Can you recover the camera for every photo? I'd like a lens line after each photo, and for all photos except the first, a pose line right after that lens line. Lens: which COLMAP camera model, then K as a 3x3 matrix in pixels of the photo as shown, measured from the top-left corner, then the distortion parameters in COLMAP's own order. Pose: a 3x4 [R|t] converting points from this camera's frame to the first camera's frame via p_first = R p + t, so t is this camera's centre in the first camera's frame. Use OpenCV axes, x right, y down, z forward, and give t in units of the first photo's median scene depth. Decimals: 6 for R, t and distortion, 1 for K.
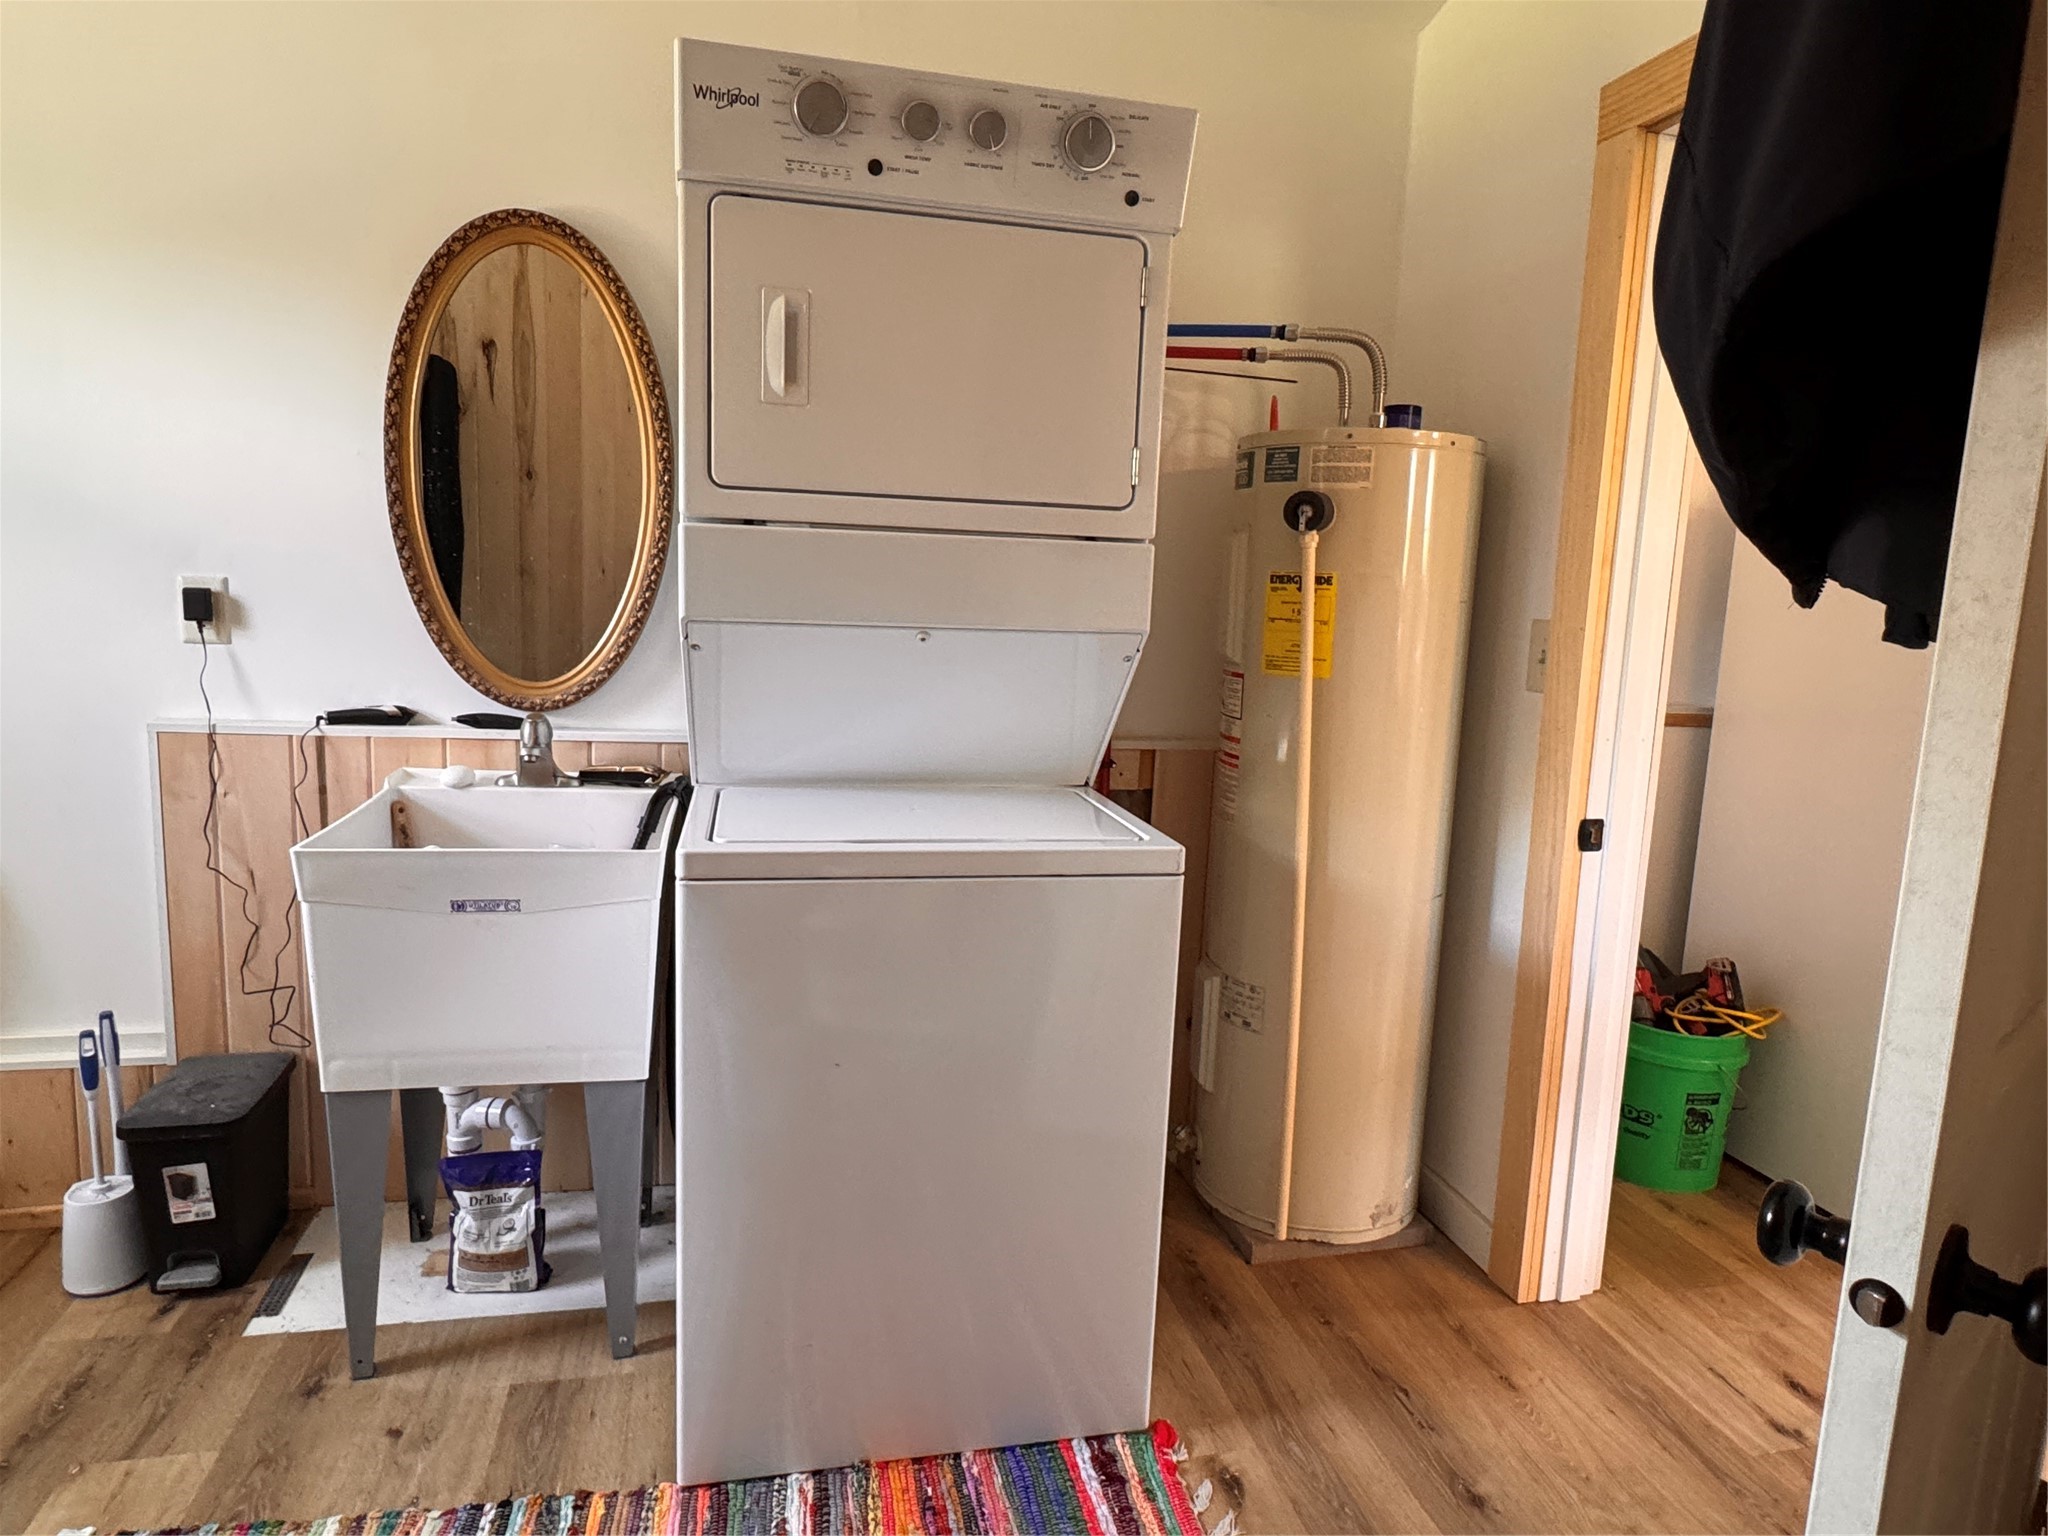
lens RADIAL K [[1210.1, 0, 1024.0], [0, 1210.1, 768.0], [0, 0, 1]] dist [-0.002685, -0.000041]
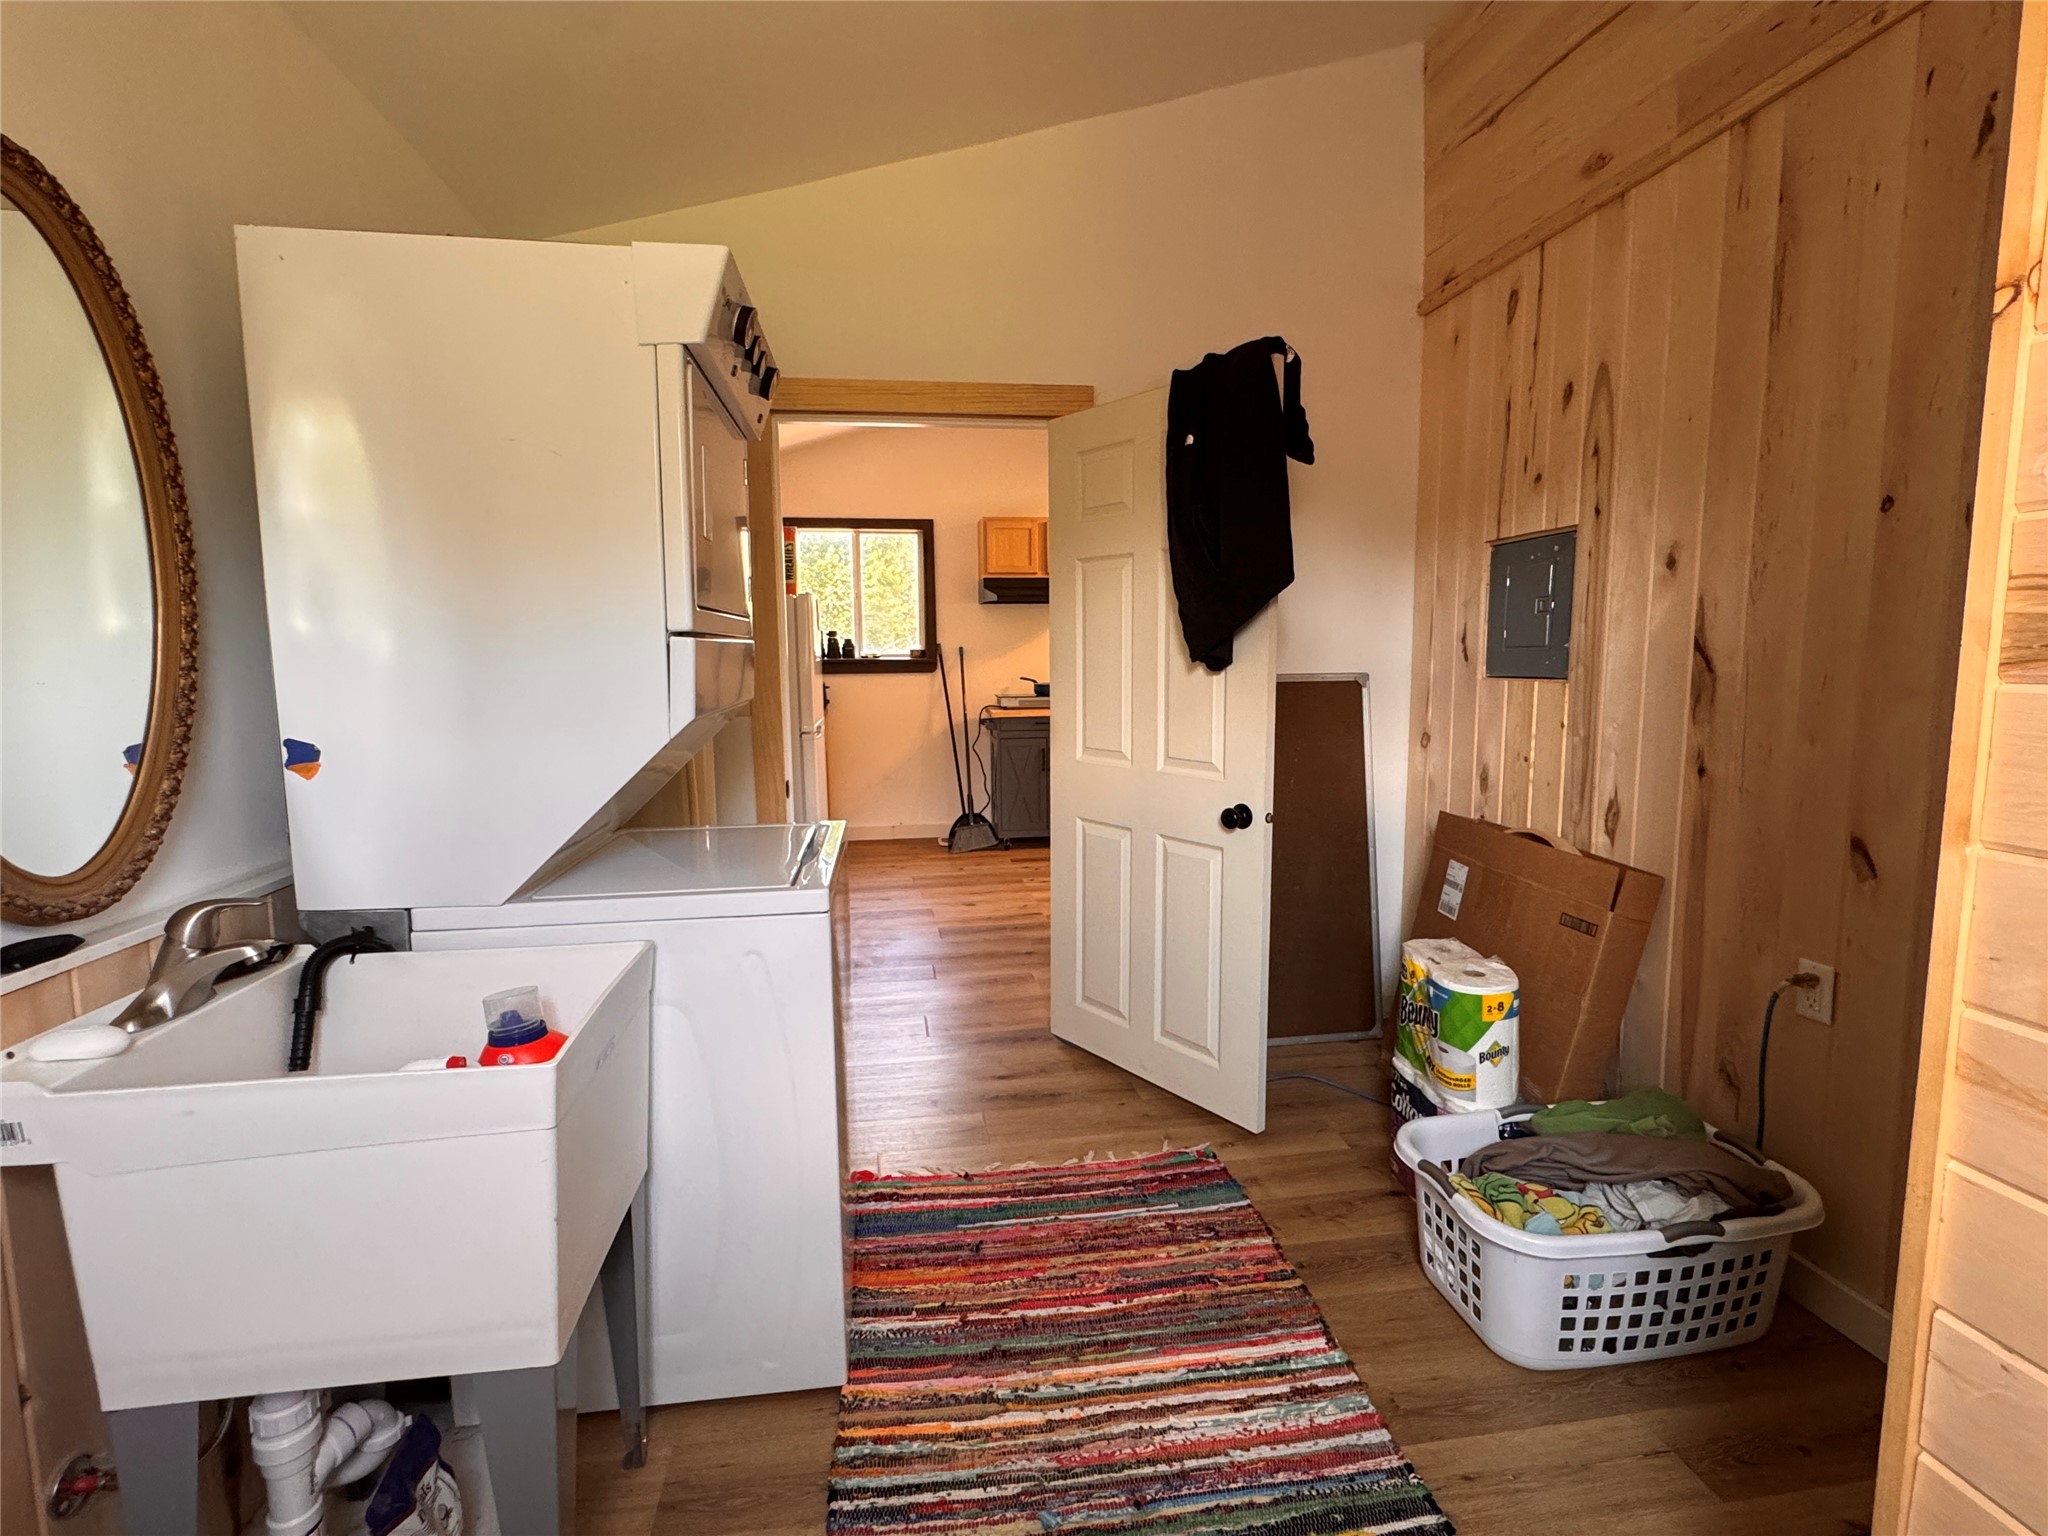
lens RADIAL K [[975.3, 0, 1024.0], [0, 975.3, 768.0], [0, 0, 1]] dist [-0.003058, -0.000473]
pose [[0.080479, -0.155063, 0.984621, -0.986108], [0.164771, 0.976304, 0.140286, -0.131040], [-0.983043, 0.150947, 0.104122, 0.506595]]
